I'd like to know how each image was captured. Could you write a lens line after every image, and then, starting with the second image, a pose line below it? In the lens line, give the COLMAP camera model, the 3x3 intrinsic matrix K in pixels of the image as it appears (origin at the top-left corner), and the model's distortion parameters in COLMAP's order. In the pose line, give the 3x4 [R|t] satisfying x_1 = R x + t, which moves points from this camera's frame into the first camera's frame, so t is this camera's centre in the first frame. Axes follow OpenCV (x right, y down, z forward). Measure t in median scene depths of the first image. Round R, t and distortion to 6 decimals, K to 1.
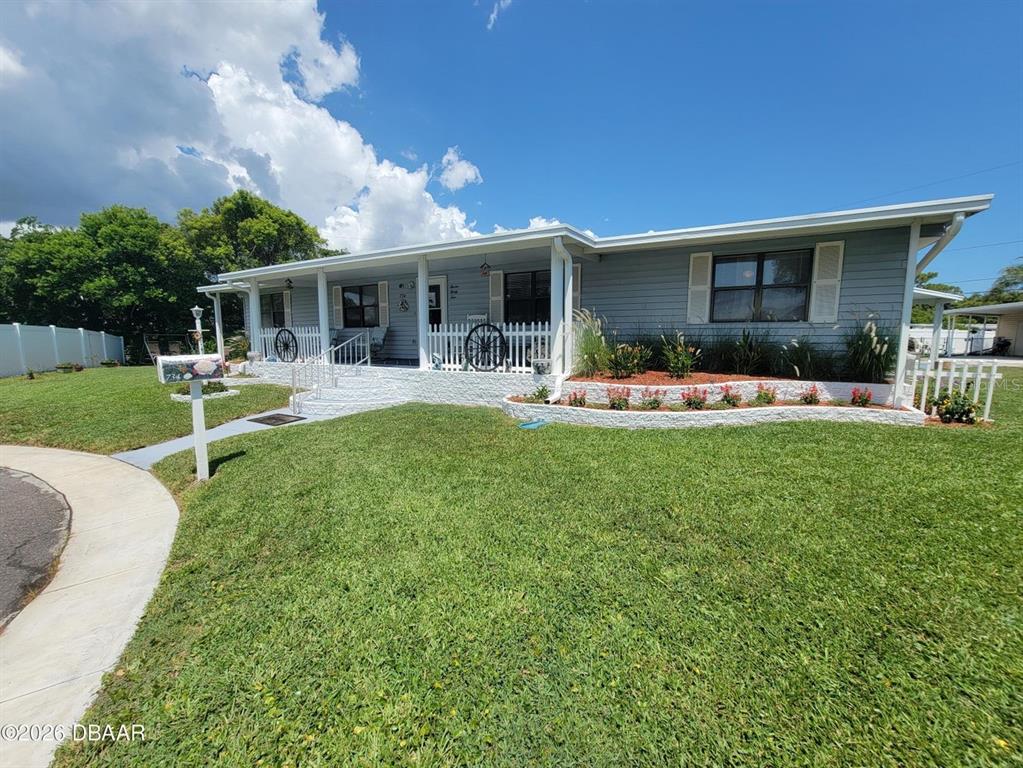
lens RADIAL K [[415.4, 0, 509.4], [0, 415.4, 382.9], [0, 0, 1]] dist [-0.000349, -0.000010]
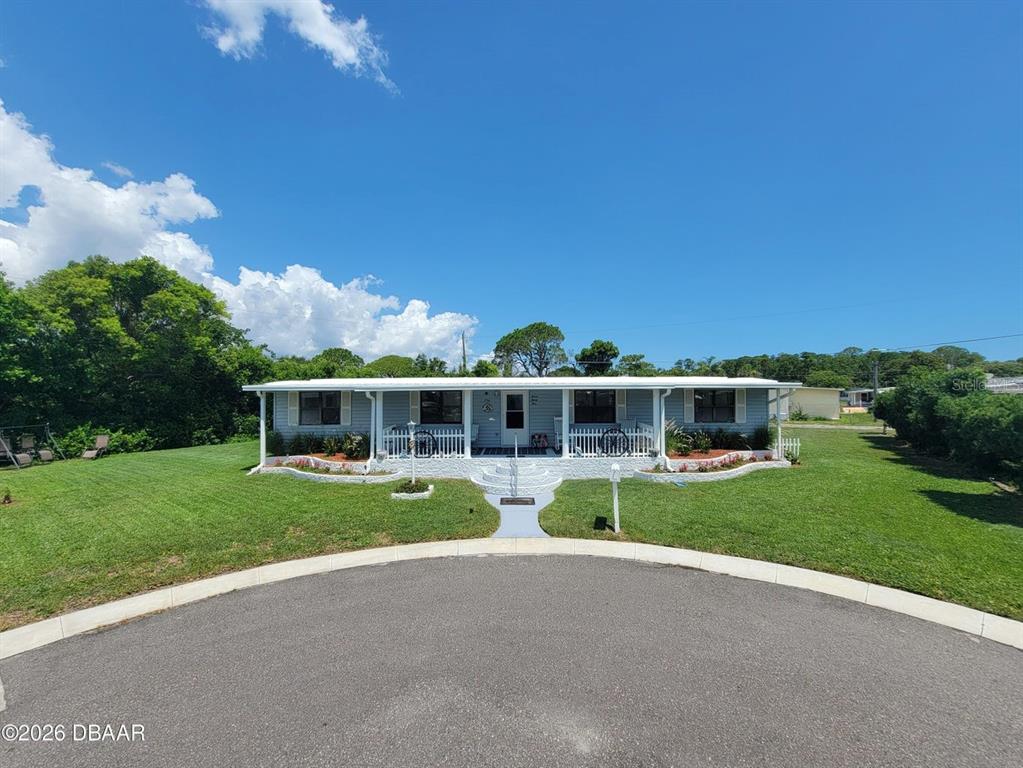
lens RADIAL K [[415.4, 0, 509.4], [0, 415.4, 382.9], [0, 0, 1]] dist [-0.000349, -0.000010]
pose [[0.867416, 0.009764, 0.497488, -1.317016], [0.060794, 0.990237, -0.125435, -0.142963], [-0.493856, 0.139049, 0.858354, -0.301094]]
